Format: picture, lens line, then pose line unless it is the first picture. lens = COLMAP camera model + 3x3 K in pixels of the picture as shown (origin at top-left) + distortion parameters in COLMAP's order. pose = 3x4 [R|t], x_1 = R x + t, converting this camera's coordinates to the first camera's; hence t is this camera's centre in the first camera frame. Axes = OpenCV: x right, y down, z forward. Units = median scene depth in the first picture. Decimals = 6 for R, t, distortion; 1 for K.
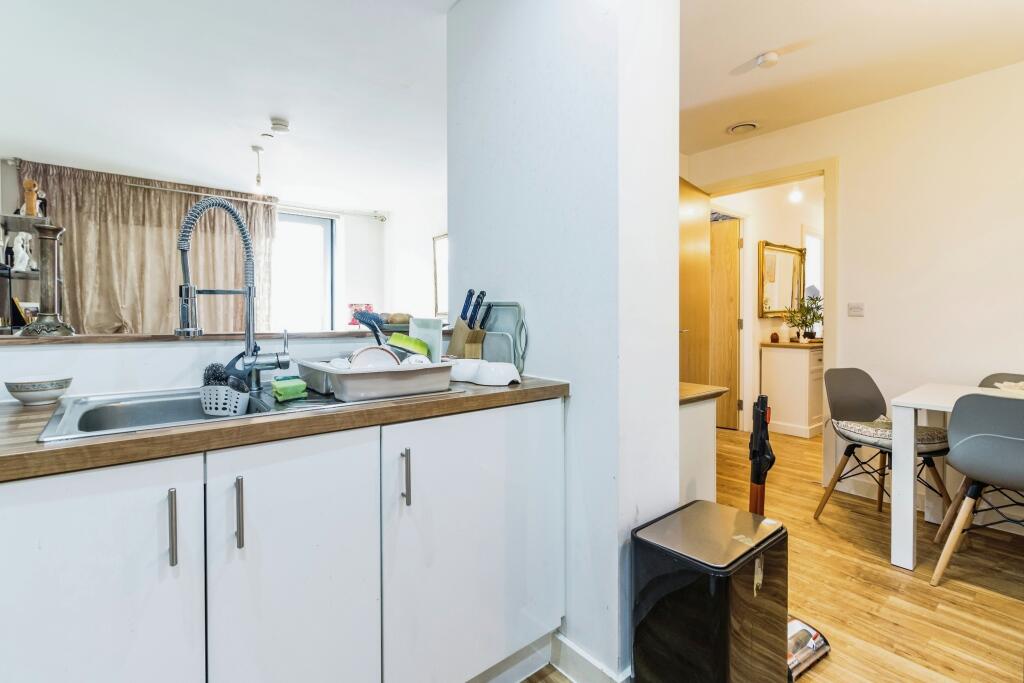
lens RADIAL K [[474.6, 0, 517.7], [0, 474.6, 322.2], [0, 0, 1]] dist [0.000055, -0.001014]
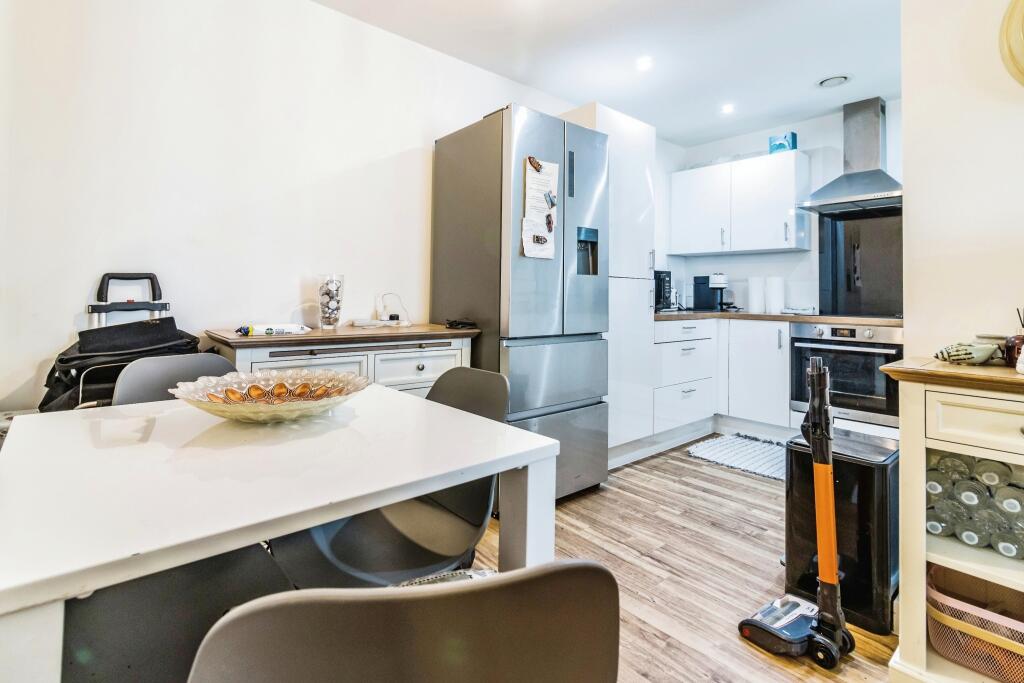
lens RADIAL K [[474.6, 0, 494.5], [0, 474.6, 282.1], [0, 0, 1]] dist [0.000055, -0.001014]
pose [[-0.999830, -0.017463, -0.005858, 0.386944], [-0.017371, 0.999731, -0.015374, 0.015919], [0.006124, -0.015270, -0.999865, 0.644801]]
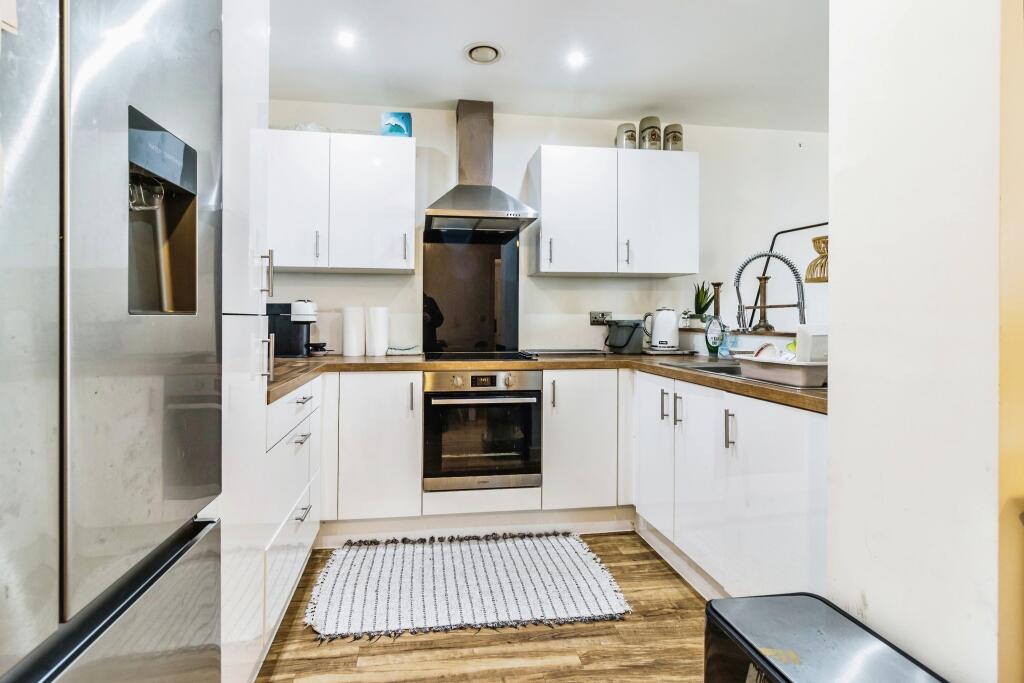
lens RADIAL K [[474.6, 0, 480.1], [0, 474.6, 318.3], [0, 0, 1]] dist [0.000055, -0.001014]
pose [[-0.524963, -0.006357, -0.851101, 0.349079], [-0.017015, 0.999851, 0.003027, -0.002837], [0.850955, 0.016071, -0.524993, 0.270940]]
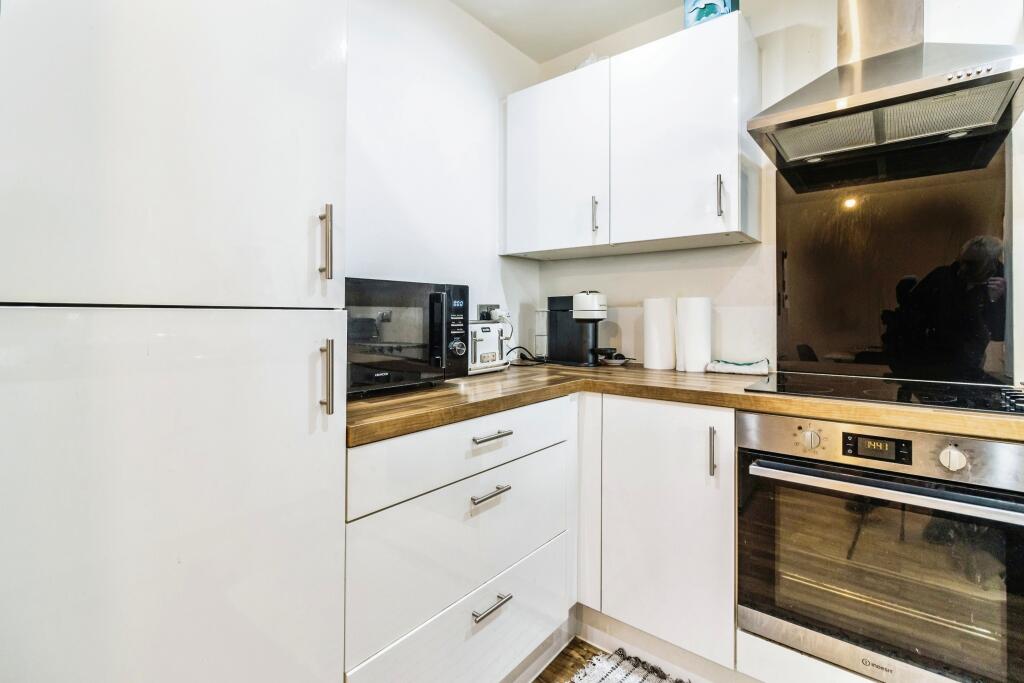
lens RADIAL K [[474.6, 0, 507.0], [0, 474.6, 312.0], [0, 0, 1]] dist [0.000055, -0.001014]
pose [[-0.979755, -0.005256, -0.200129, 0.140108], [-0.006173, 0.999973, 0.003960, -0.001463], [0.200103, 0.005115, -0.979762, 0.202217]]
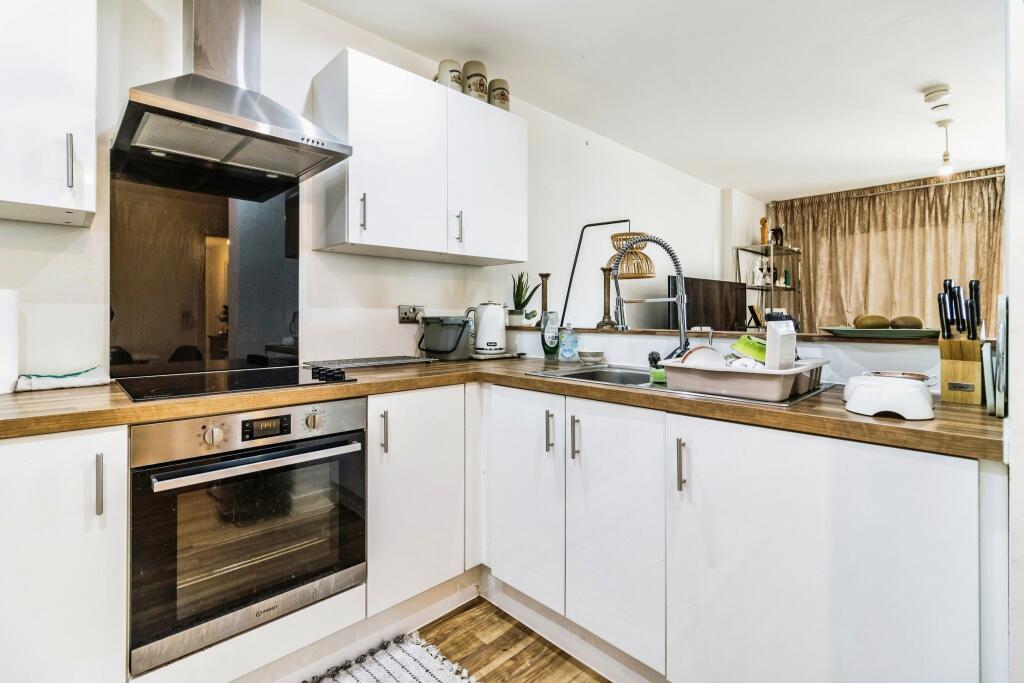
lens RADIAL K [[474.6, 0, 498.5], [0, 474.6, 319.0], [0, 0, 1]] dist [0.000055, -0.001014]
pose [[0.068686, 0.001636, -0.997637, 0.201578], [-0.016461, 0.999864, 0.000506, -0.000423], [0.997502, 0.016387, 0.068704, 0.123666]]
